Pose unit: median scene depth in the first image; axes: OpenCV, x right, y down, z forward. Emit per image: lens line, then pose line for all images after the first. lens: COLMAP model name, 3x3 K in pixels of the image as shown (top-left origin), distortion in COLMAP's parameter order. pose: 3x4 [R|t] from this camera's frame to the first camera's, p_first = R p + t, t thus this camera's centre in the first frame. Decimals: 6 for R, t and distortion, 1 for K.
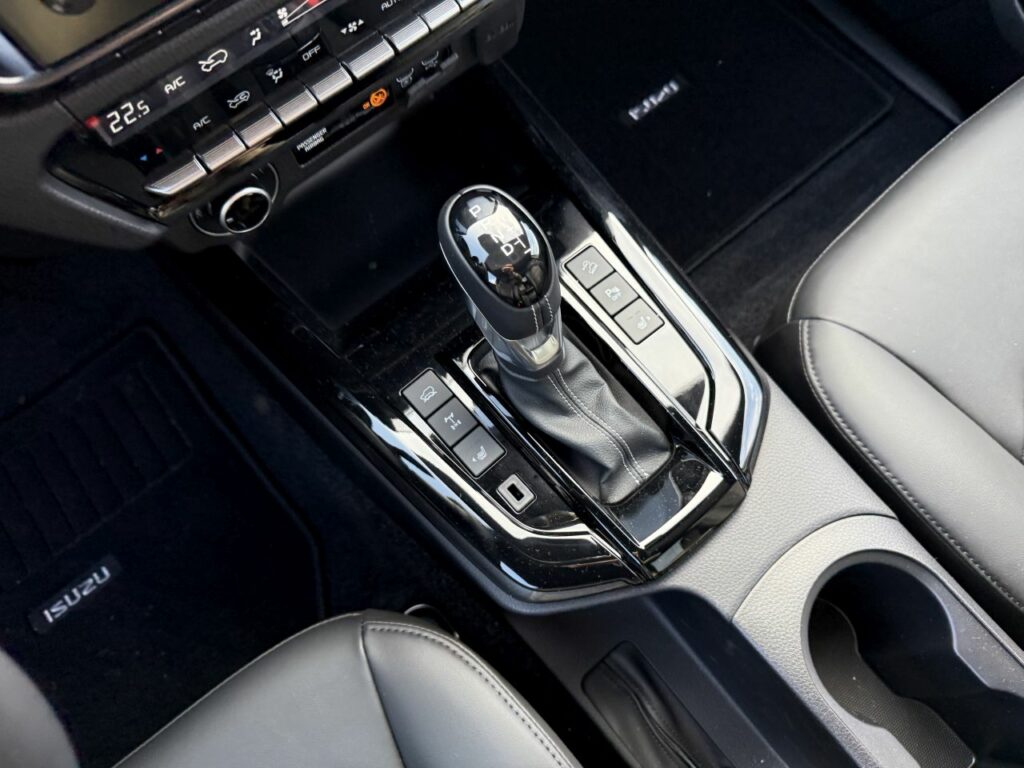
lens RADIAL K [[725.1, 0, 512.0], [0, 725.1, 384.0], [0, 0, 1]] dist [0.058068, -0.001087]
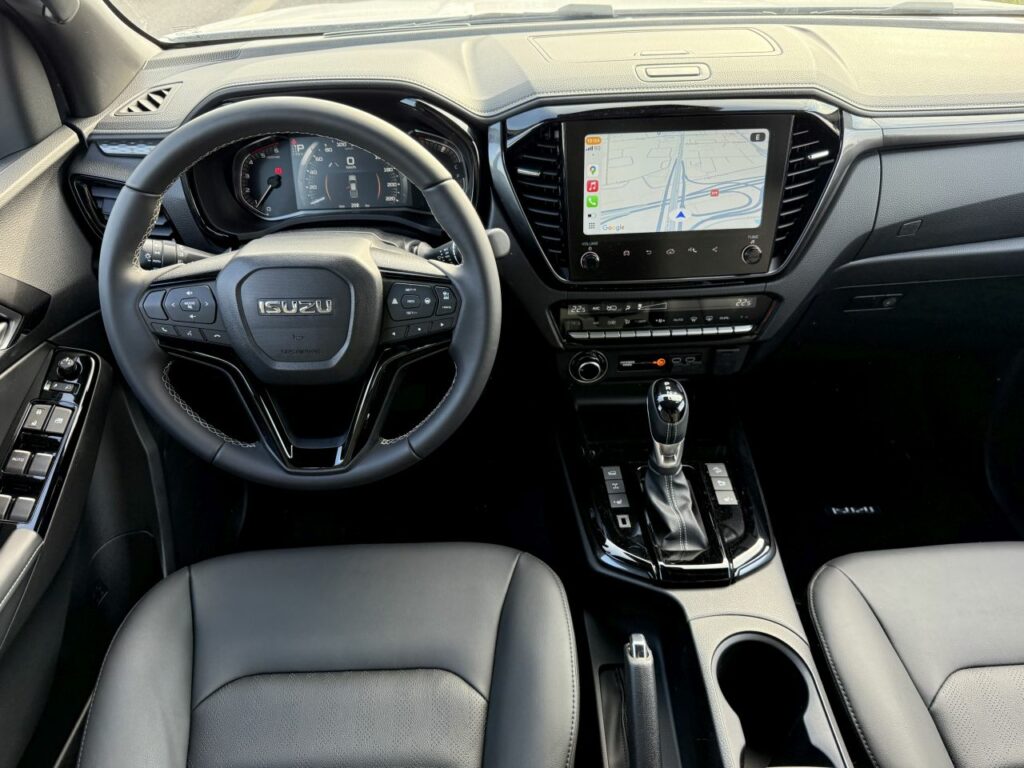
lens RADIAL K [[725.1, 0, 512.0], [0, 725.1, 384.0], [0, 0, 1]] dist [0.058068, -0.001087]
pose [[0.790949, 0.378802, -0.480529, 0.589204], [-0.579921, 0.714575, -0.391246, 0.851712], [0.195170, 0.588125, 0.784868, -0.880419]]
